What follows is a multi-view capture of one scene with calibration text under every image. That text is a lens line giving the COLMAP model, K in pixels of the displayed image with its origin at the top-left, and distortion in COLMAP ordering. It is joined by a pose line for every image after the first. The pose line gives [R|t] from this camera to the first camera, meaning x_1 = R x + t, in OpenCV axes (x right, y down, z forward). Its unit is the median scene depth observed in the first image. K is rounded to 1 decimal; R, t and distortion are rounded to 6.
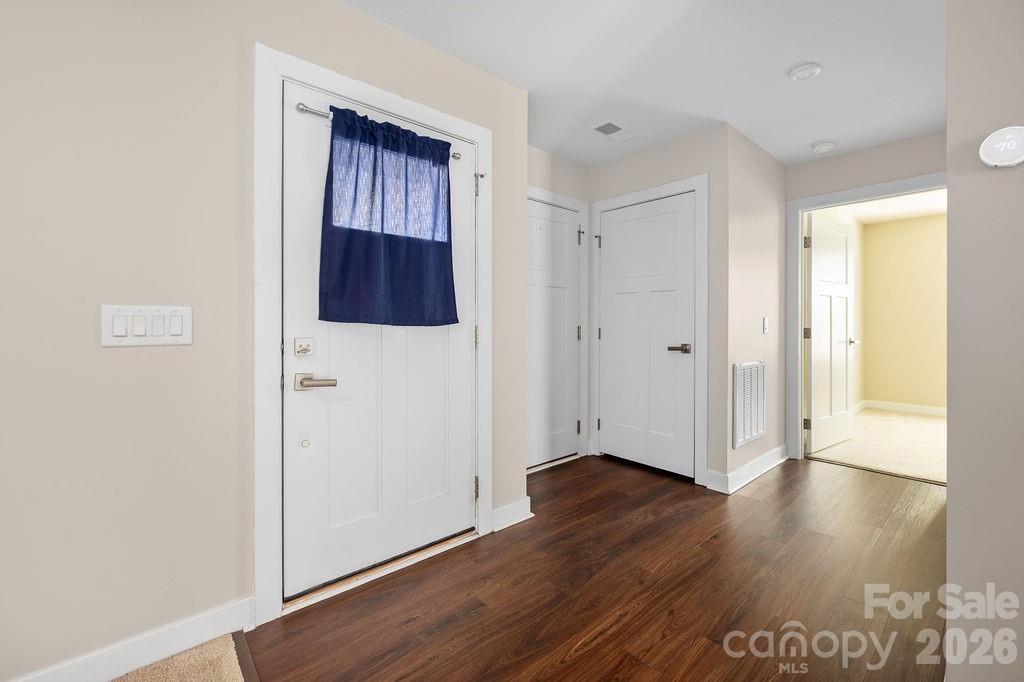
lens RADIAL K [[419.8, 0, 497.3], [0, 419.8, 326.7], [0, 0, 1]] dist [-0.003345, 0.000386]
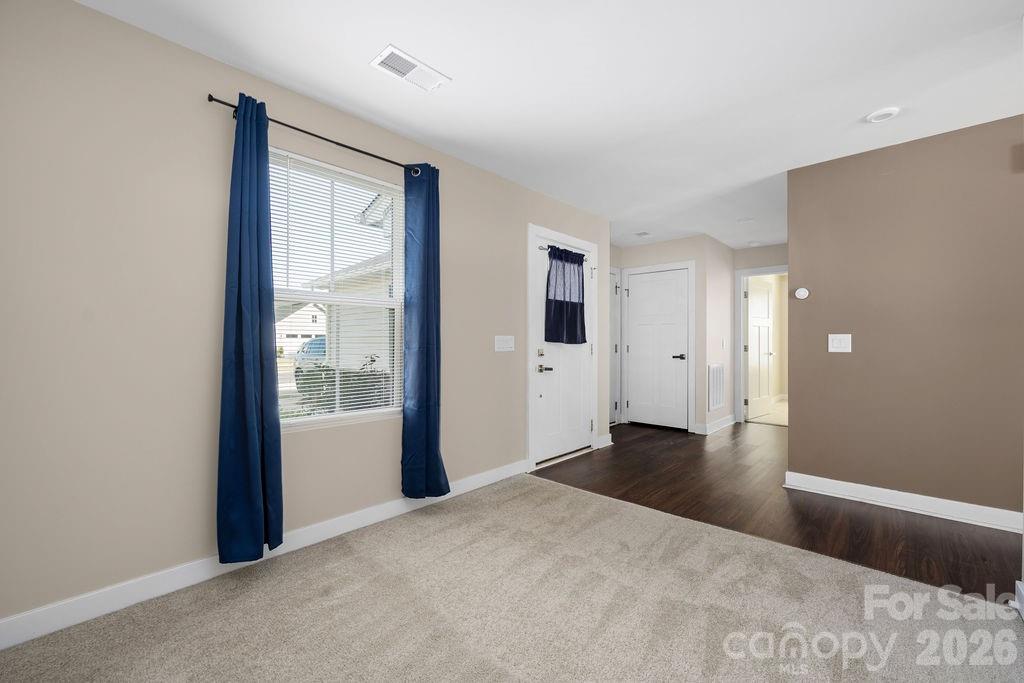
lens RADIAL K [[419.8, 0, 491.2], [0, 419.8, 343.8], [0, 0, 1]] dist [-0.003345, 0.000386]
pose [[0.995048, 0.000361, 0.099392, -0.715148], [-0.000046, 0.999995, -0.003173, 0.003147], [-0.099392, 0.003153, 0.995043, -0.920350]]
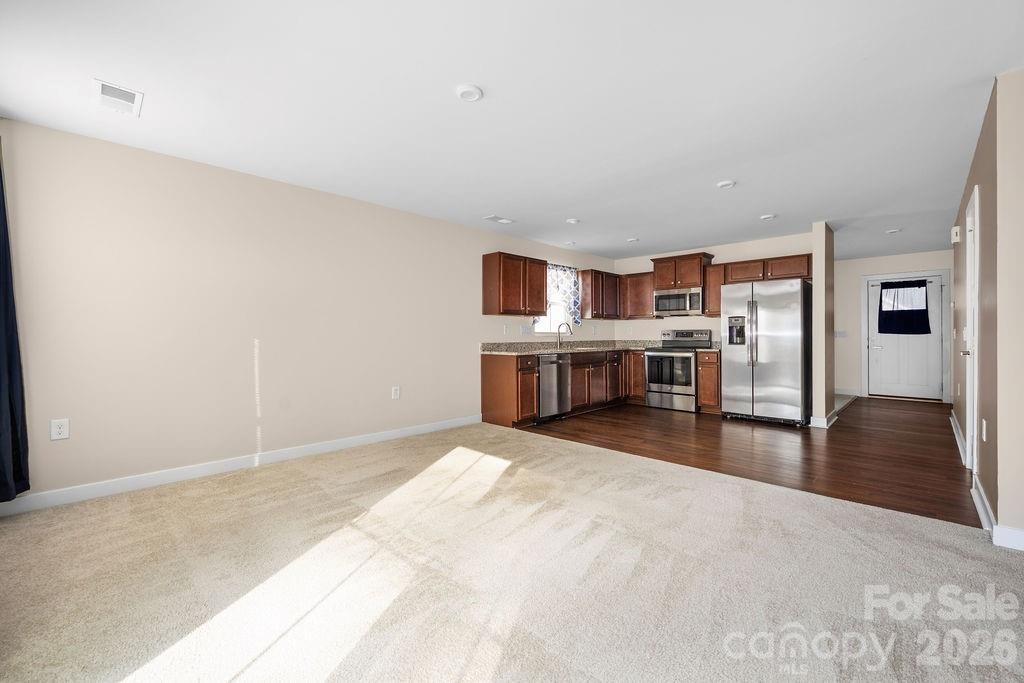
lens RADIAL K [[419.8, 0, 516.9], [0, 419.8, 336.5], [0, 0, 1]] dist [-0.003345, 0.000386]
pose [[0.102879, -0.000243, -0.994694, 2.671439], [0.002608, 0.999997, 0.000026, 0.007502], [0.994690, -0.002597, 0.102879, -2.407302]]
